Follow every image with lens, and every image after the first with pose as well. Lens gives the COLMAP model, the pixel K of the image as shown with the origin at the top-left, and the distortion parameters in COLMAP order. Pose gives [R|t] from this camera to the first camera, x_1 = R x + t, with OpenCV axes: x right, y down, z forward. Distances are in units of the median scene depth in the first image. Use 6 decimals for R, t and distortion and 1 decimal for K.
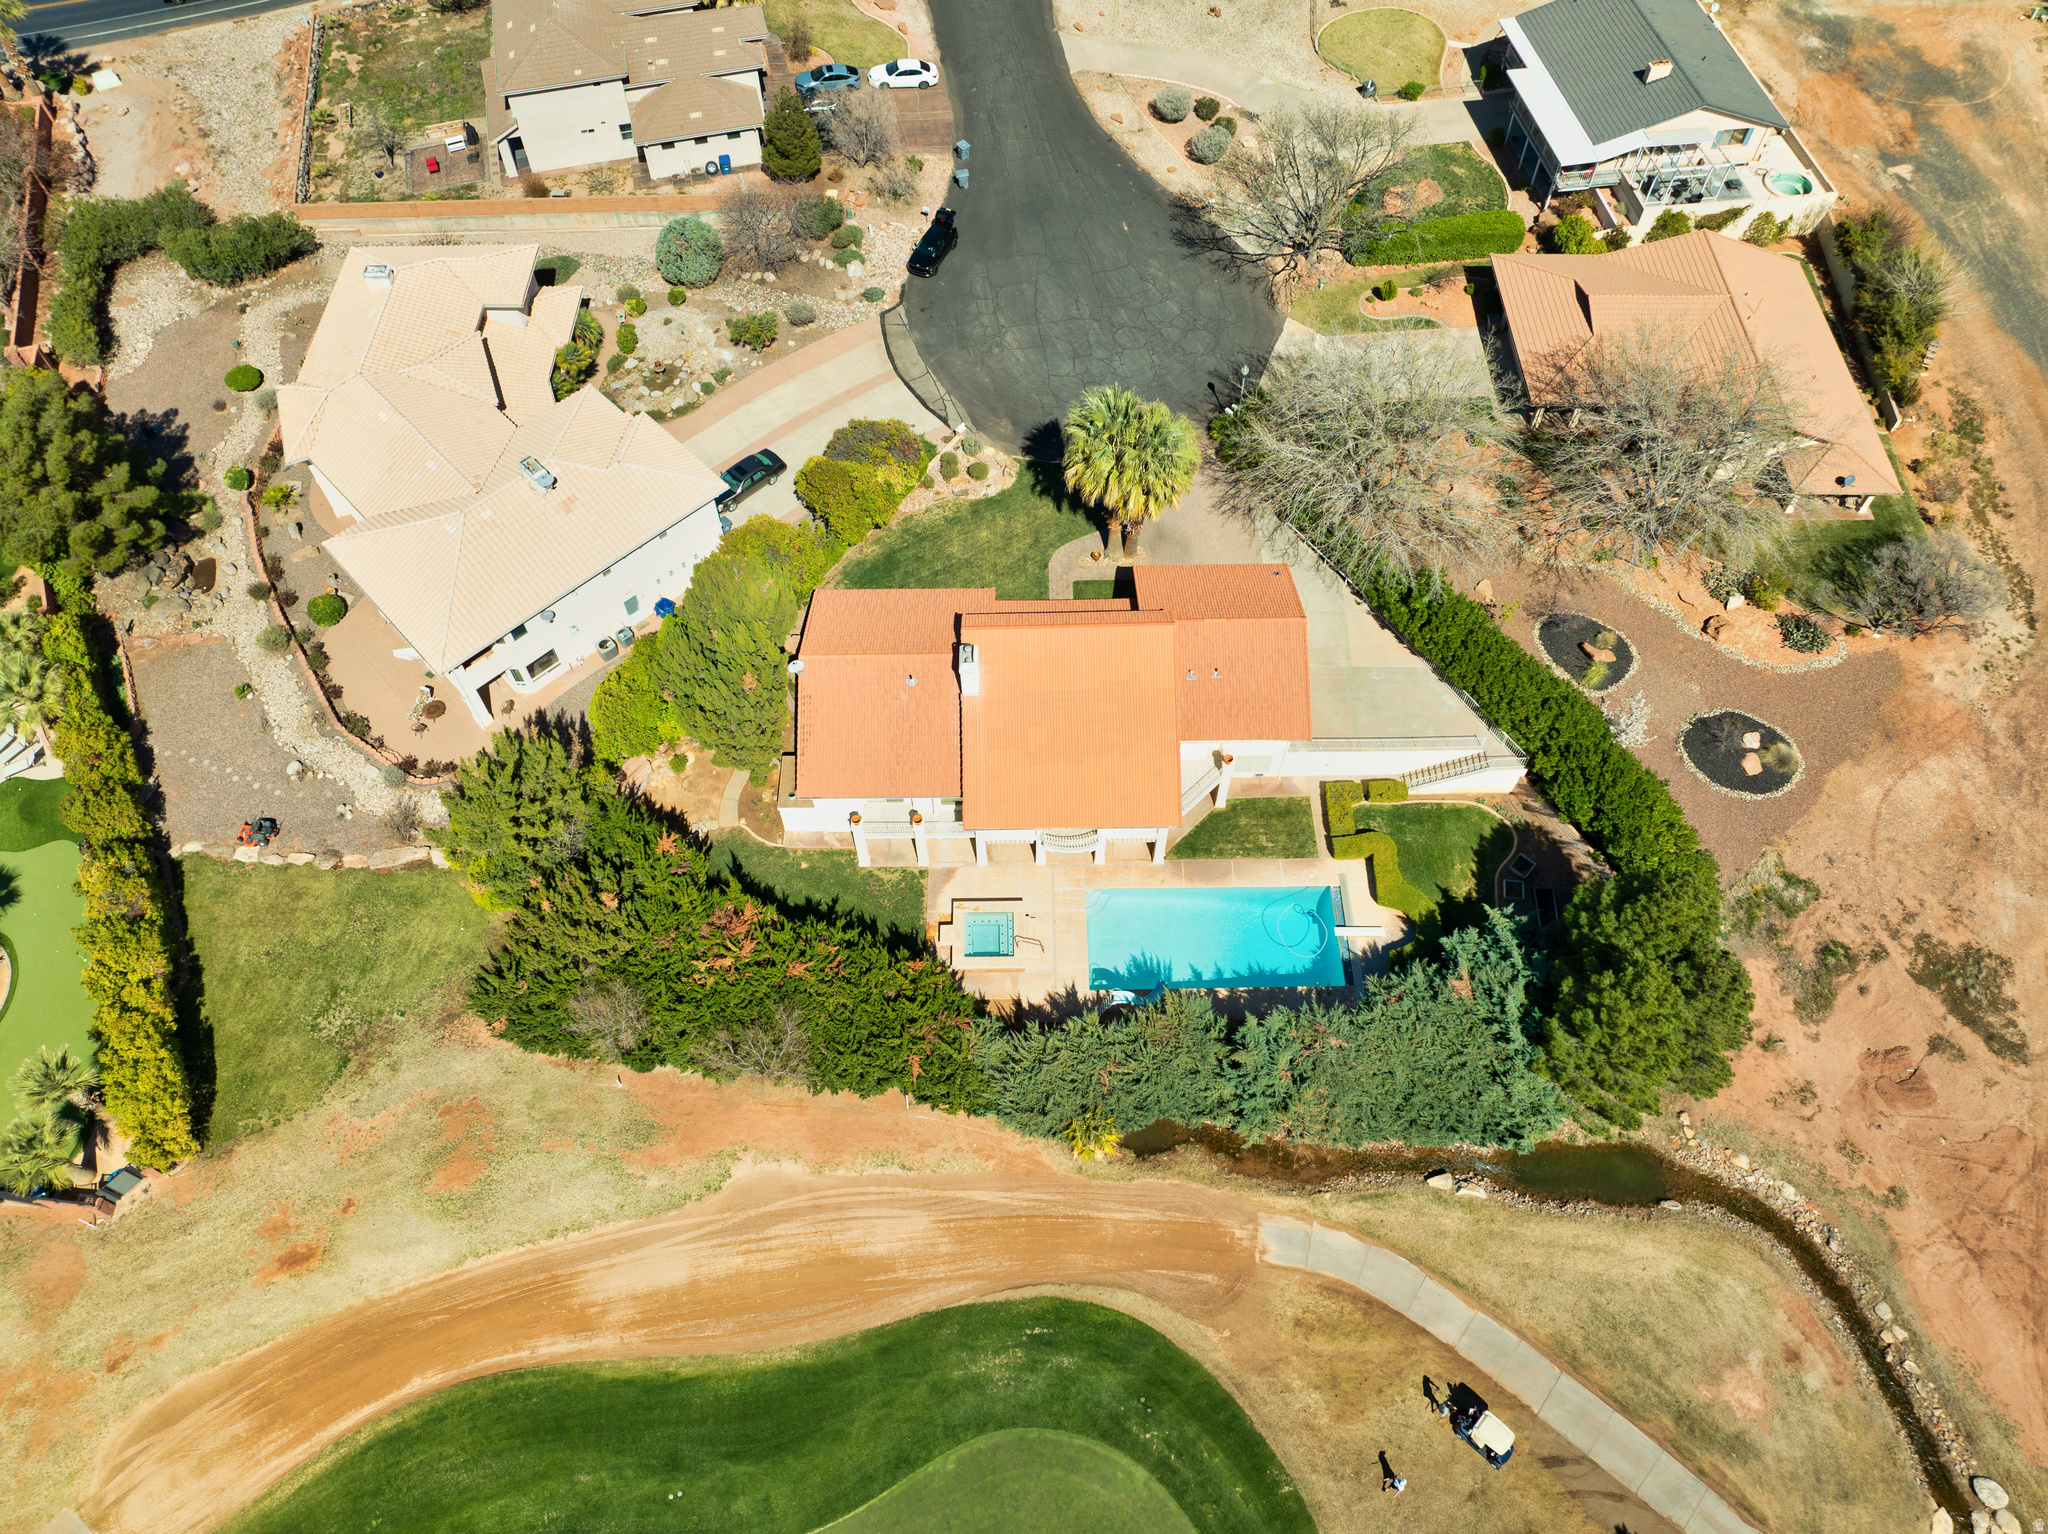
lens RADIAL K [[1448.3, 0, 1029.1], [0, 1448.3, 763.0], [0, 0, 1]] dist [-0.036887, -0.019477]
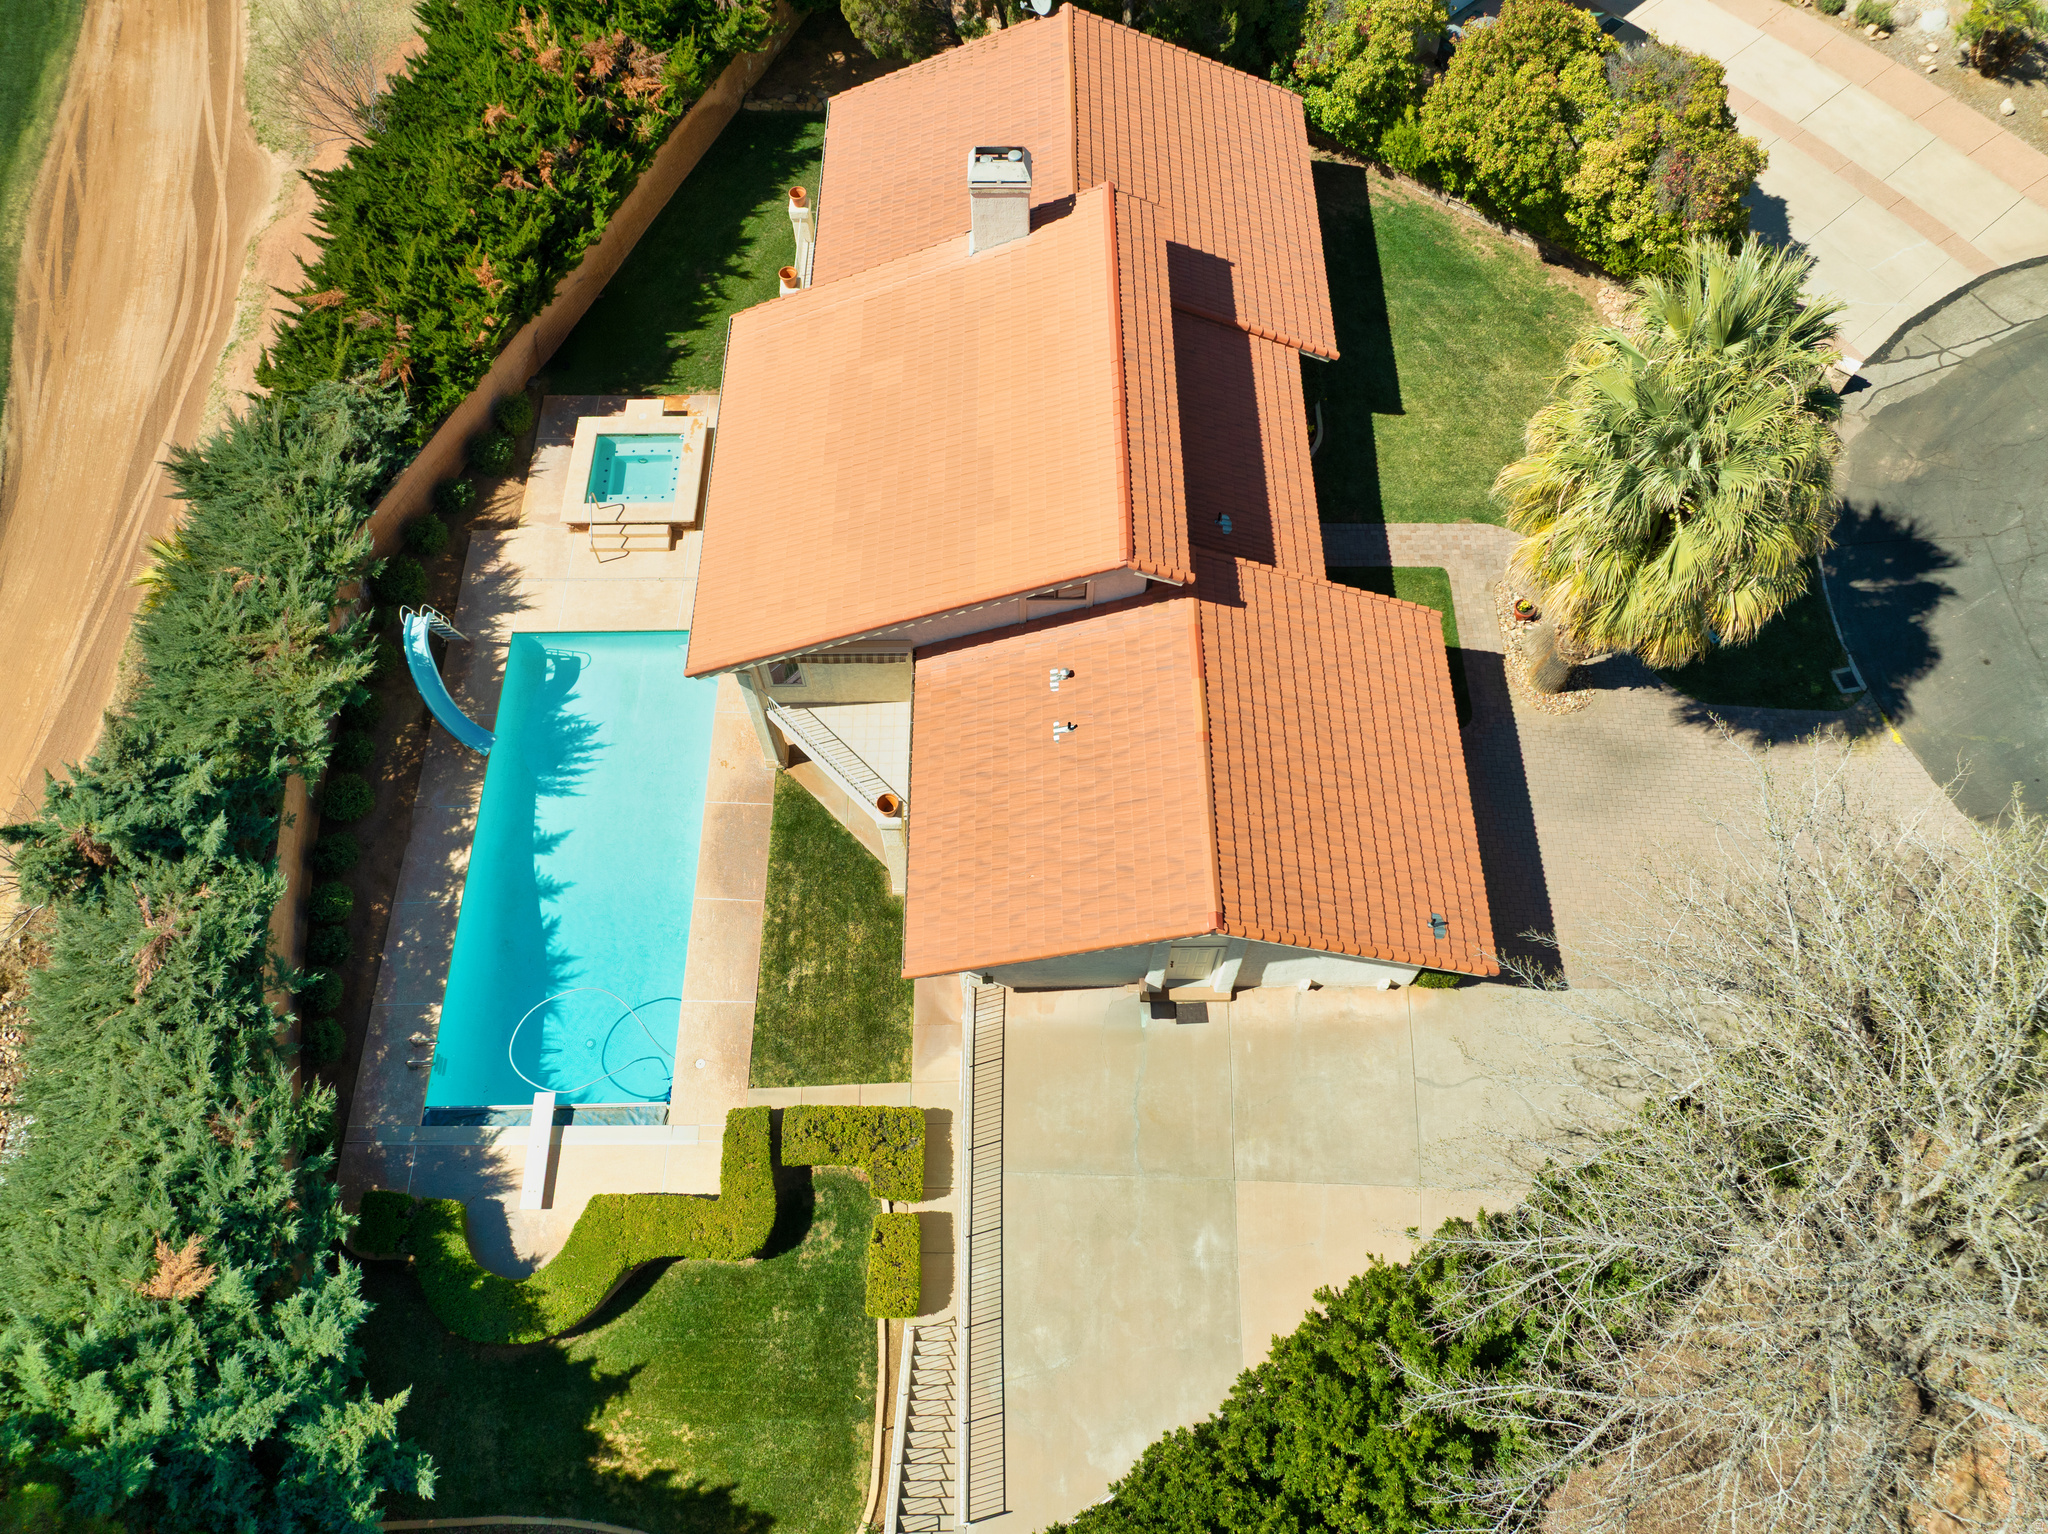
lens RADIAL K [[1456.1, 0, 1031.0], [0, 1456.1, 761.3], [0, 0, 1]] dist [-0.052622, 0.016235]
pose [[-0.009346, 0.884749, -0.465973, 0.334404], [-0.838492, 0.246966, 0.485735, -0.254507], [0.544834, 0.395254, 0.739547, 0.729917]]
